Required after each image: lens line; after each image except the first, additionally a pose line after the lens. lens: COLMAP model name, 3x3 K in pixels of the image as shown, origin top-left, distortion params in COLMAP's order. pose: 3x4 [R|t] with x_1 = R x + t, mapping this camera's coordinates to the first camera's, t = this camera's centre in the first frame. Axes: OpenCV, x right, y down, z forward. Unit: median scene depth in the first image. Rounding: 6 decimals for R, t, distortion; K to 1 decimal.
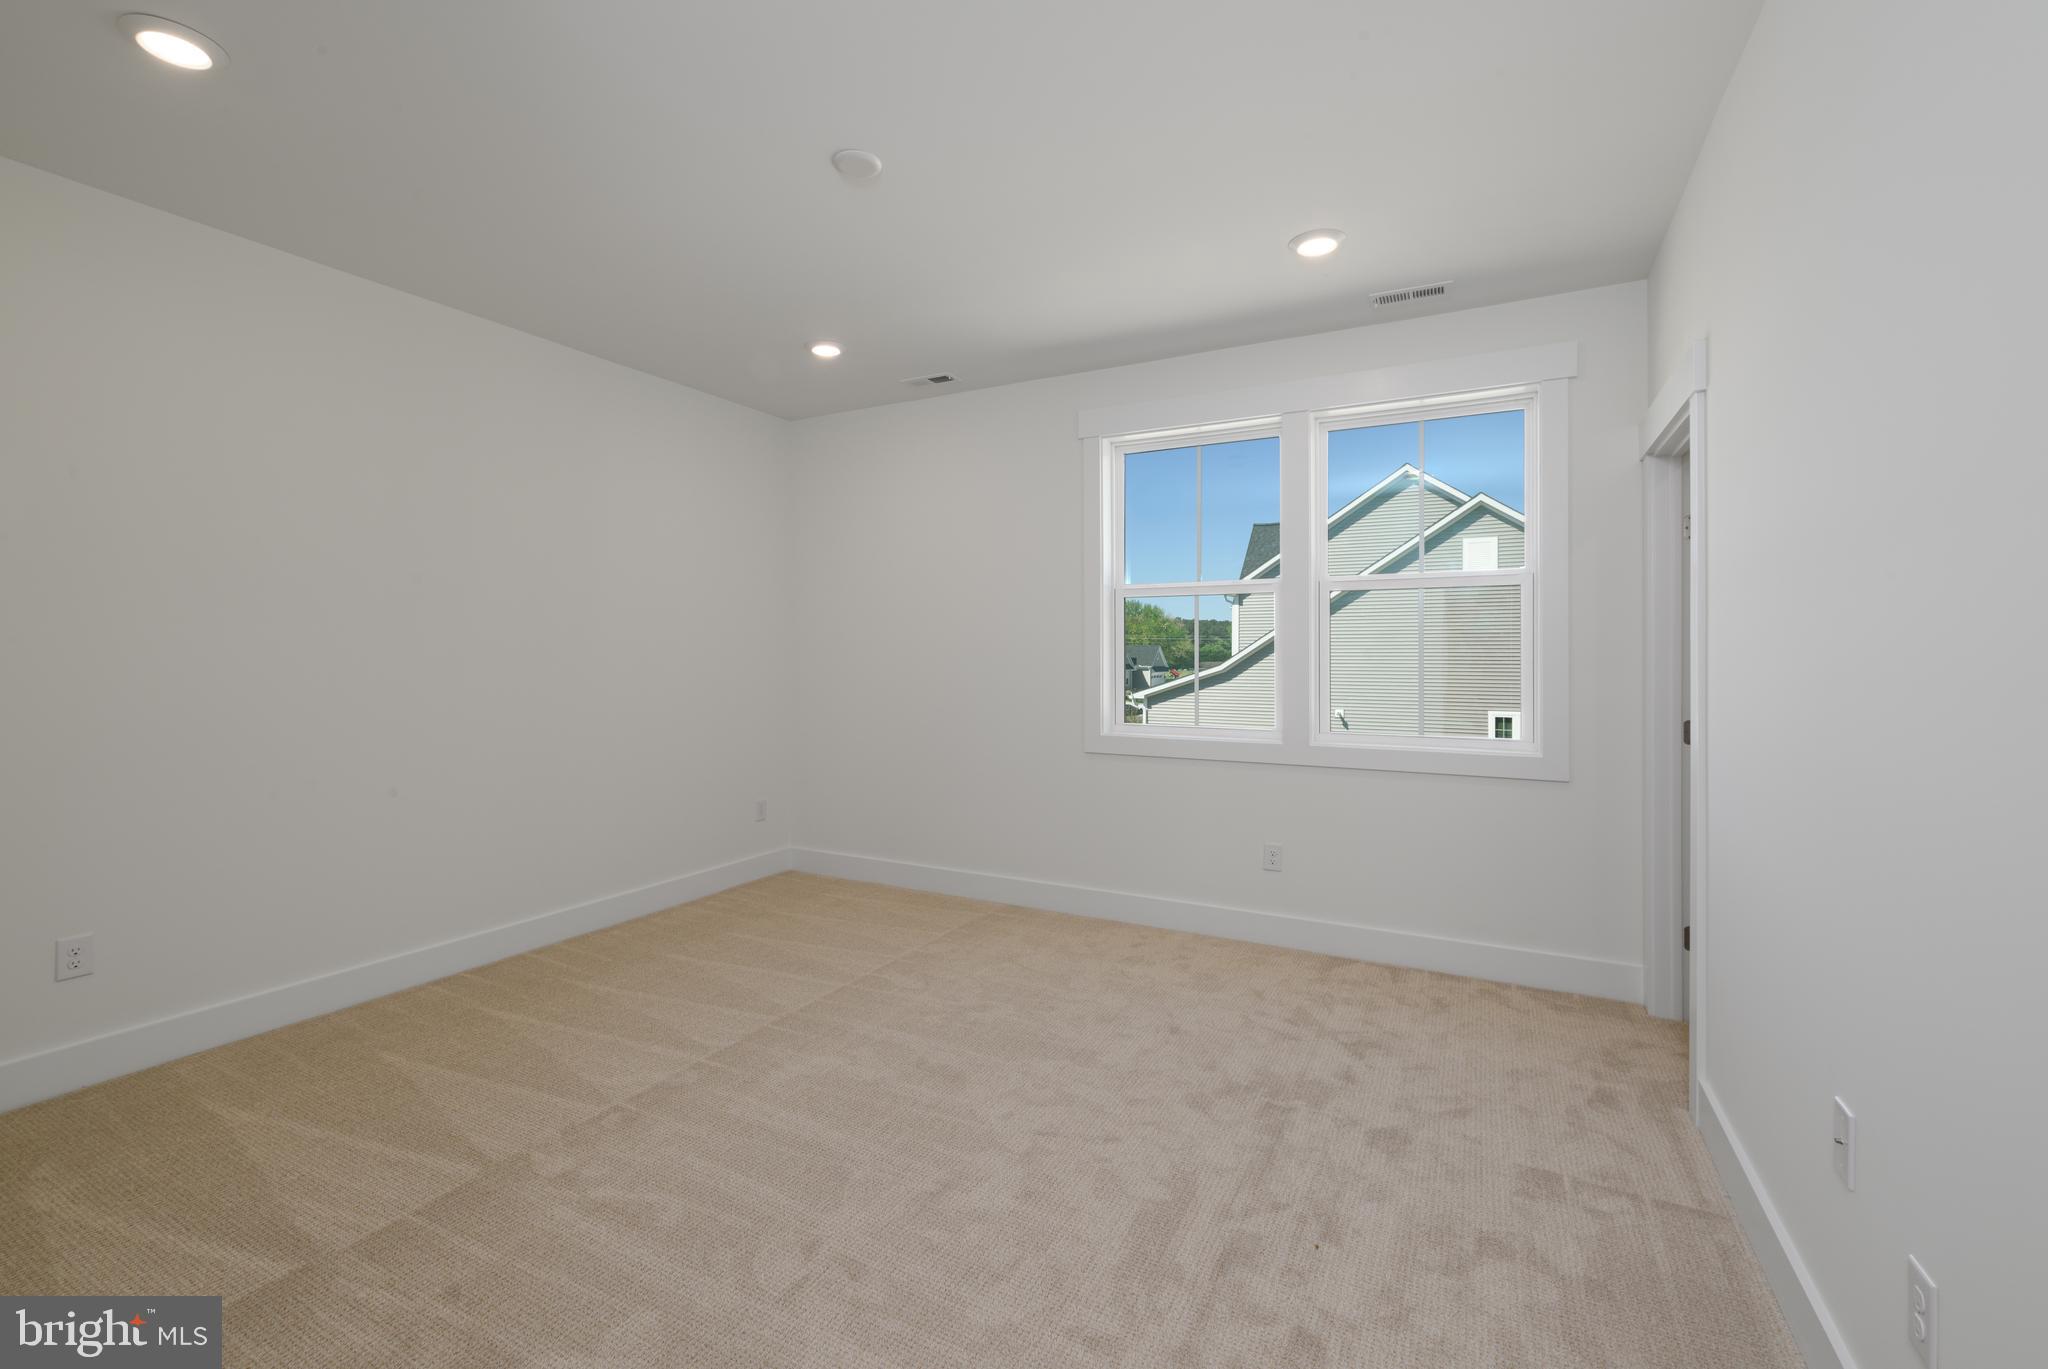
lens RADIAL K [[899.7, 0, 1021.9], [0, 899.7, 640.3], [0, 0, 1]] dist [0.001227, -0.000370]
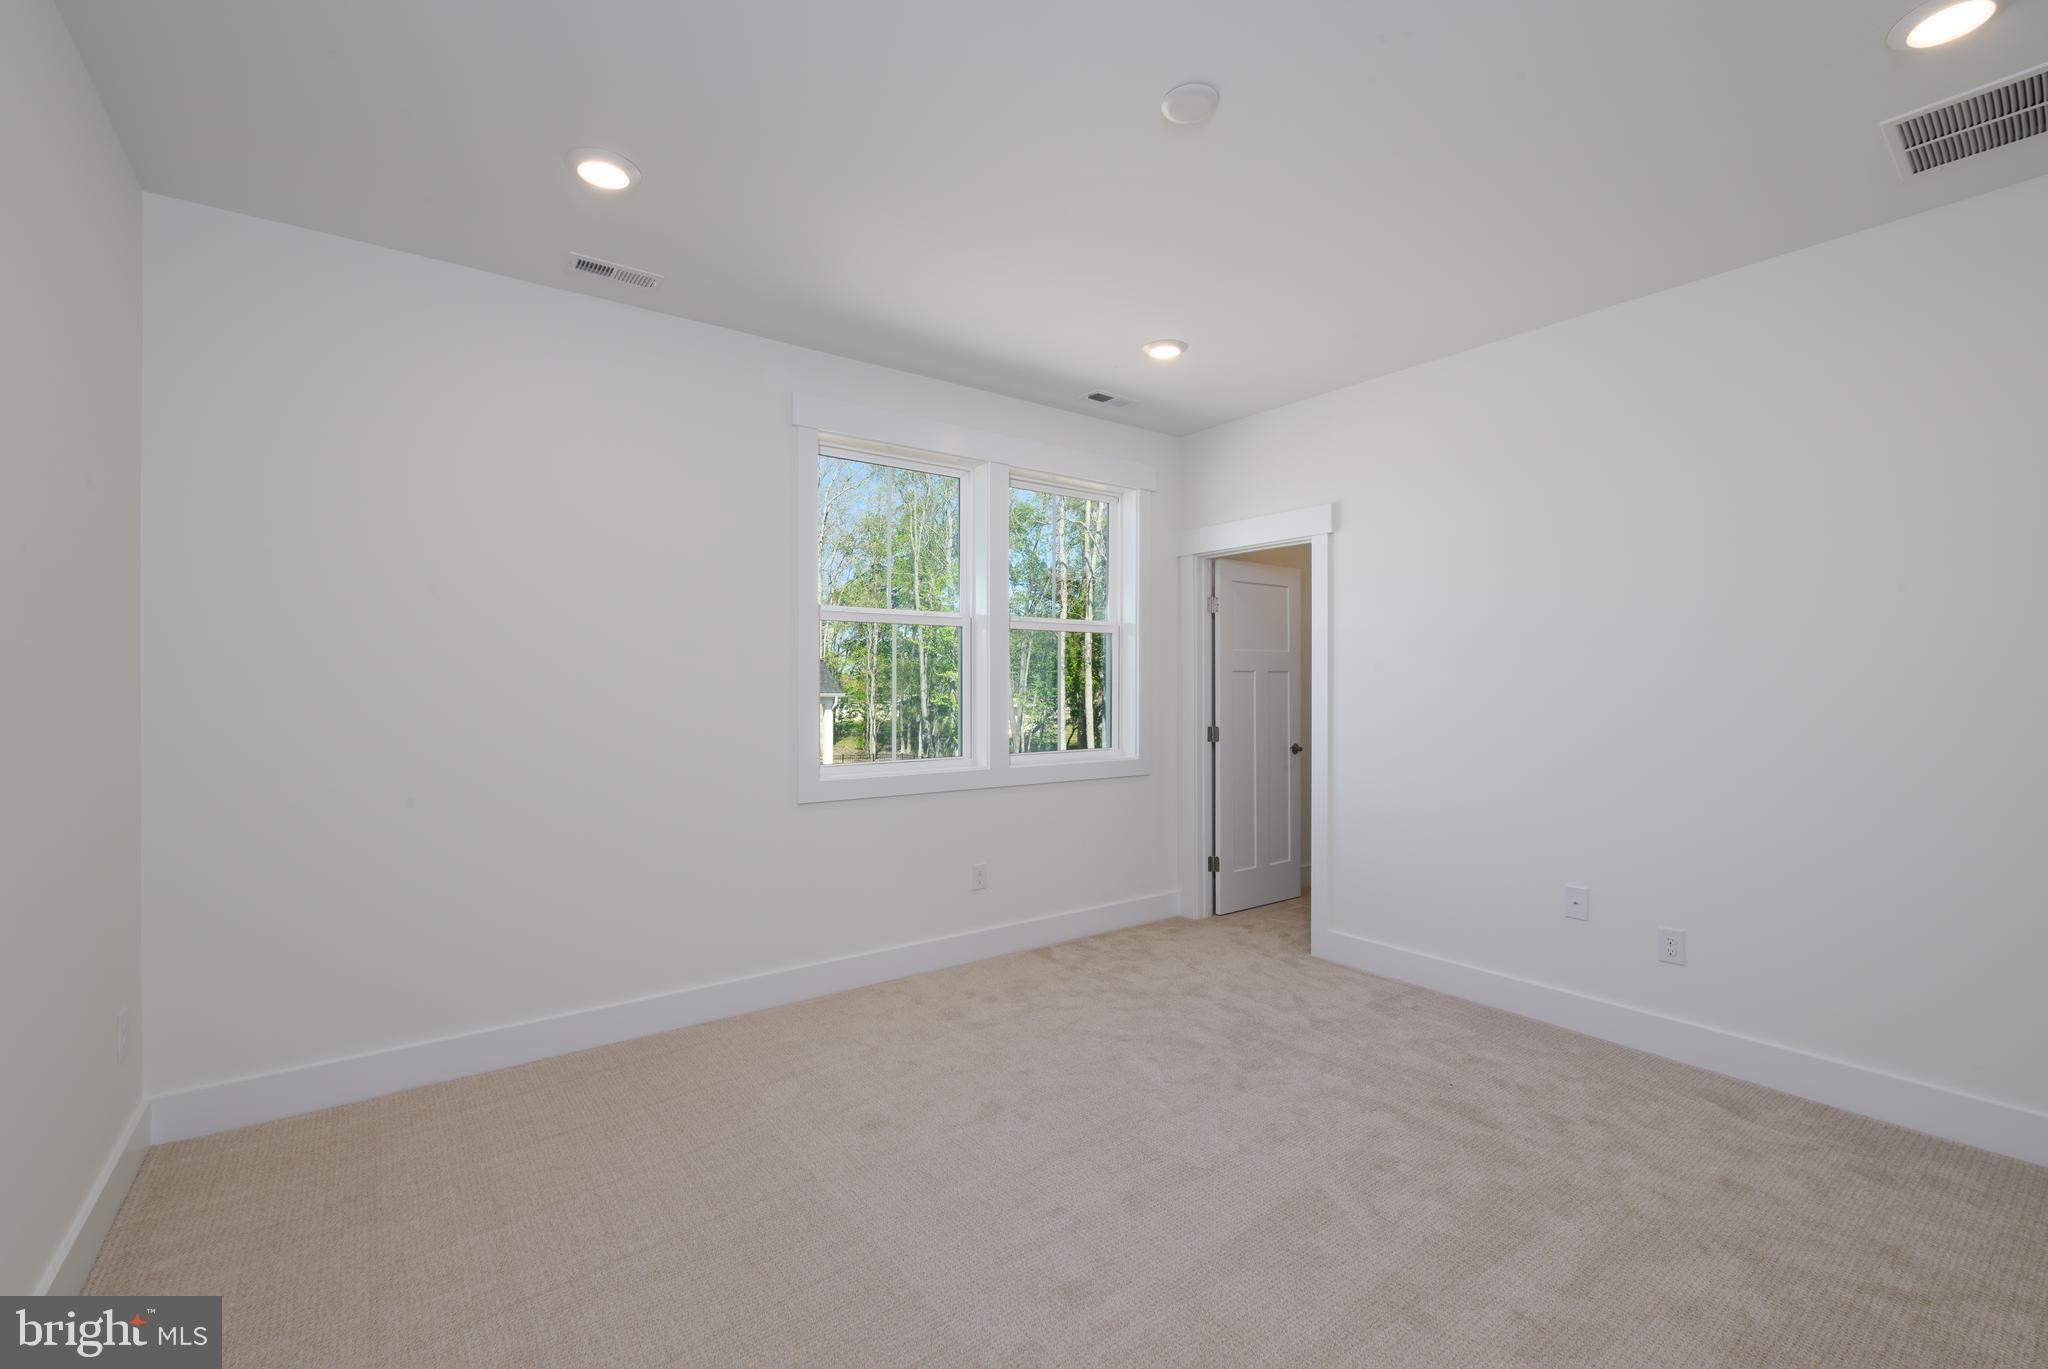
lens RADIAL K [[874.0, 0, 1018.7], [0, 874.0, 682.7], [0, 0, 1]] dist [0.001127, -0.000198]
pose [[0.419833, 0.003715, 0.907594, -0.790095], [-0.011277, 0.999936, 0.001123, 0.013437], [-0.907531, -0.010706, 0.419848, 0.654992]]
